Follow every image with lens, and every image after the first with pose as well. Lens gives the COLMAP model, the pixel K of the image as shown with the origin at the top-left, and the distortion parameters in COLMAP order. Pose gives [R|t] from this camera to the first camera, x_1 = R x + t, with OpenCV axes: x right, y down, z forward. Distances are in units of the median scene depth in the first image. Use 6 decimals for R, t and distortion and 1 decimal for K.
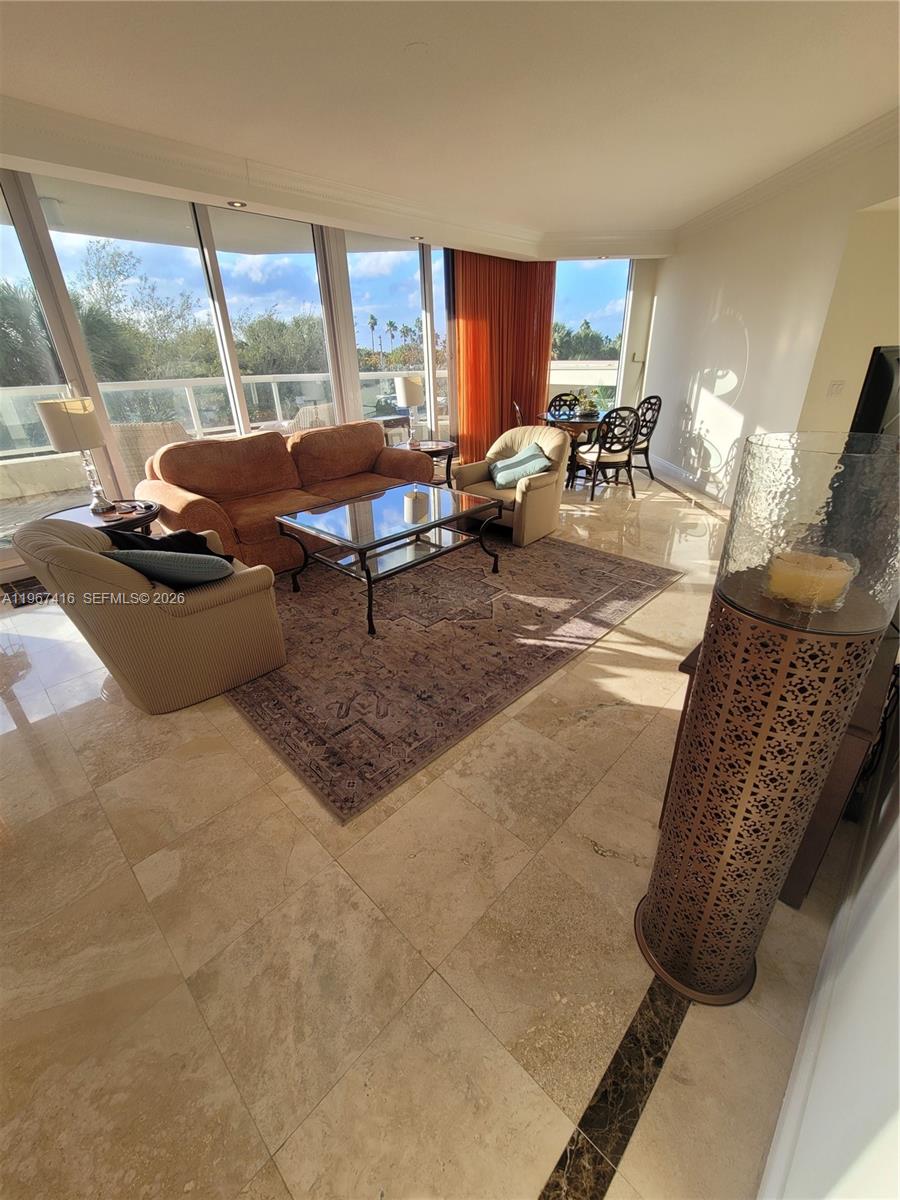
lens RADIAL K [[490.8, 0, 467.1], [0, 490.8, 591.1], [0, 0, 1]] dist [0.001607, 0.000267]
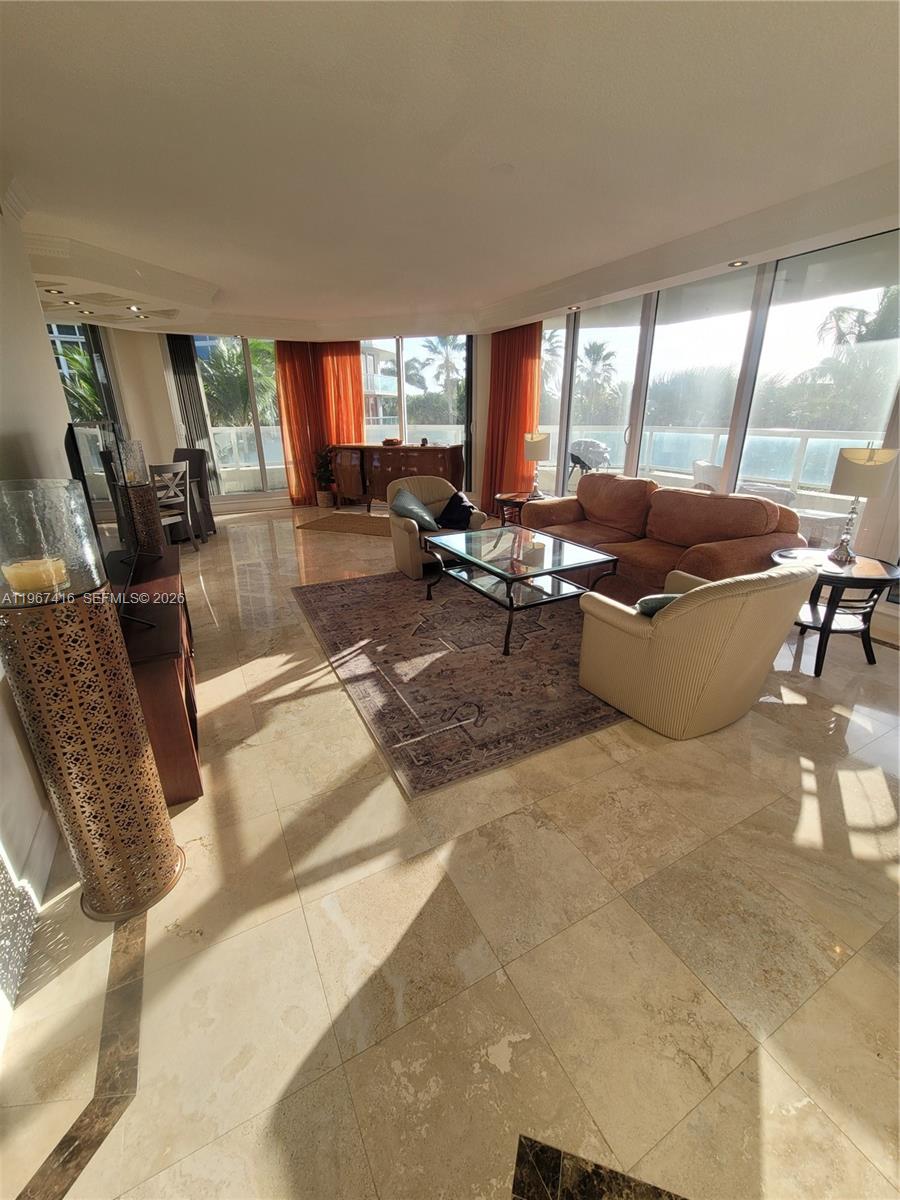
lens RADIAL K [[490.8, 0, 451.4], [0, 490.8, 593.3], [0, 0, 1]] dist [0.001607, 0.000267]
pose [[-0.334139, 0.346608, -0.876478, 0.849498], [-0.402328, 0.788496, 0.465194, -0.510249], [0.852340, 0.508072, -0.124018, 1.001855]]
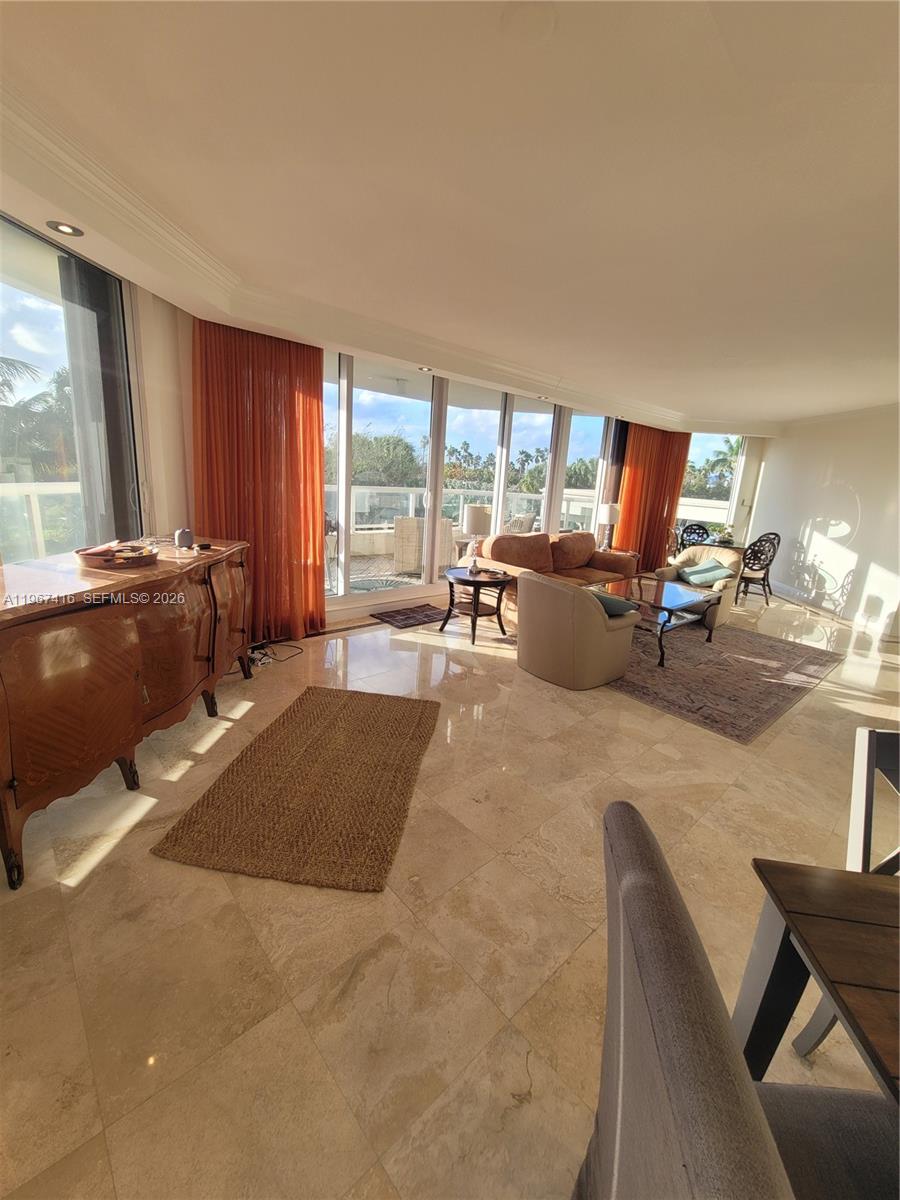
lens RADIAL K [[490.8, 0, 462.2], [0, 490.8, 590.9], [0, 0, 1]] dist [0.001607, 0.000267]
pose [[0.994110, 0.098904, -0.044319, -0.627897], [-0.106078, 0.971755, -0.210805, 0.202697], [0.022217, 0.214265, 0.976523, -0.462541]]
